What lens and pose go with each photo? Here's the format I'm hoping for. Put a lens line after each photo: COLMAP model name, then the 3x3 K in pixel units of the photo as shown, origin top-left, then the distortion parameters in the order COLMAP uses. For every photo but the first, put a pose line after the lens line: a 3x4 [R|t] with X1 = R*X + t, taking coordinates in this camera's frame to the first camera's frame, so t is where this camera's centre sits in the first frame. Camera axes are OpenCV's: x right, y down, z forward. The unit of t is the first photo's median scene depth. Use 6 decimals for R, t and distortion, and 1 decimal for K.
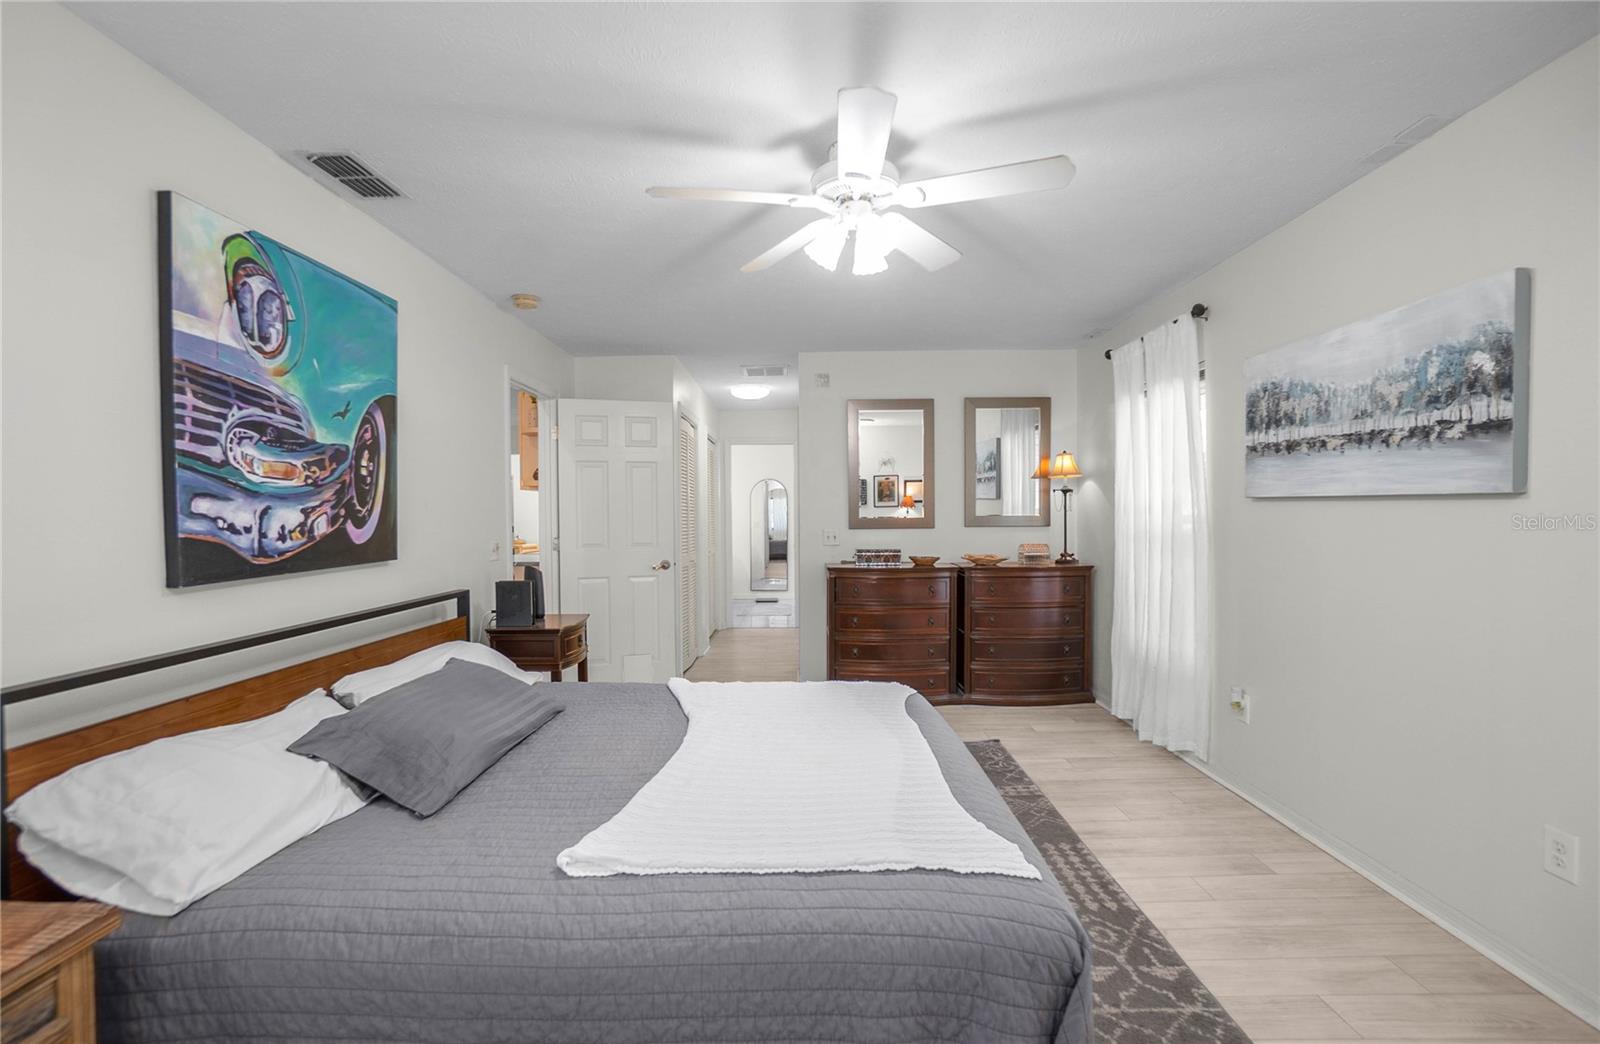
lens RADIAL K [[733.9, 0, 800.0], [0, 733.9, 522.0], [0, 0, 1]] dist [-0.000343, -0.000026]
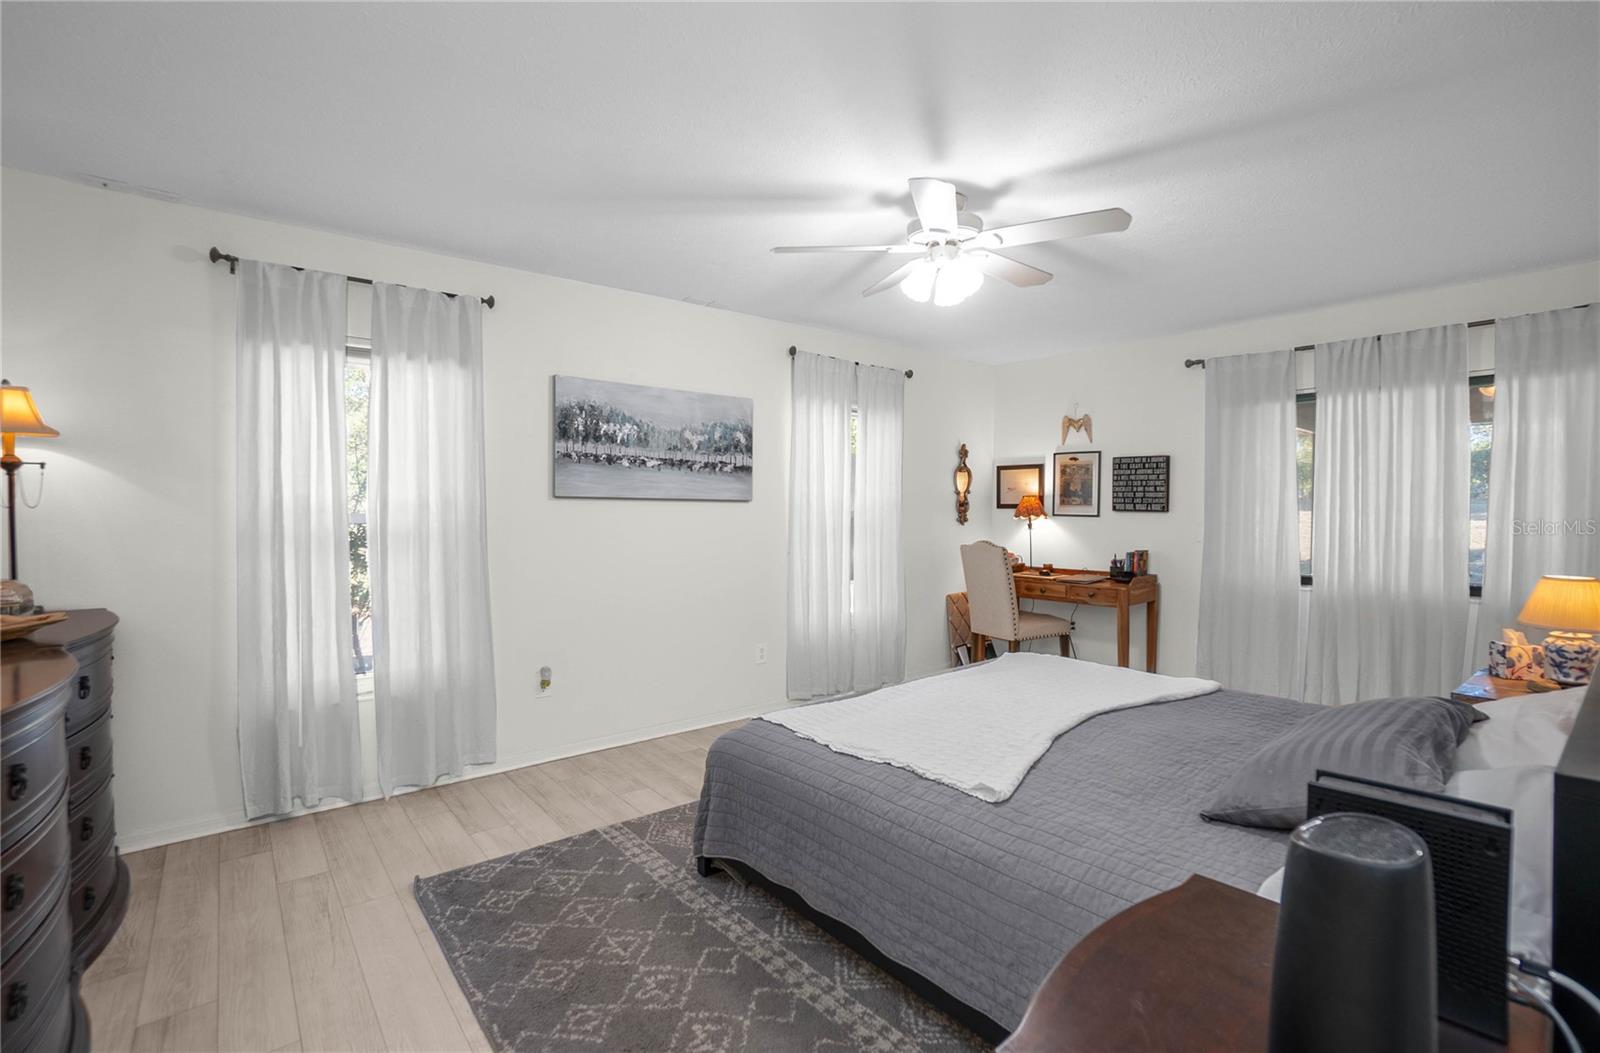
lens RADIAL K [[722.8, 0, 800.0], [0, 722.8, 526.5], [0, 0, 1]] dist [-0.000665, -0.000095]
pose [[-0.634392, -0.020079, 0.772750, -0.651799], [0.010095, 0.999362, 0.034255, -0.027765], [-0.772945, 0.029532, -0.633785, 1.843746]]
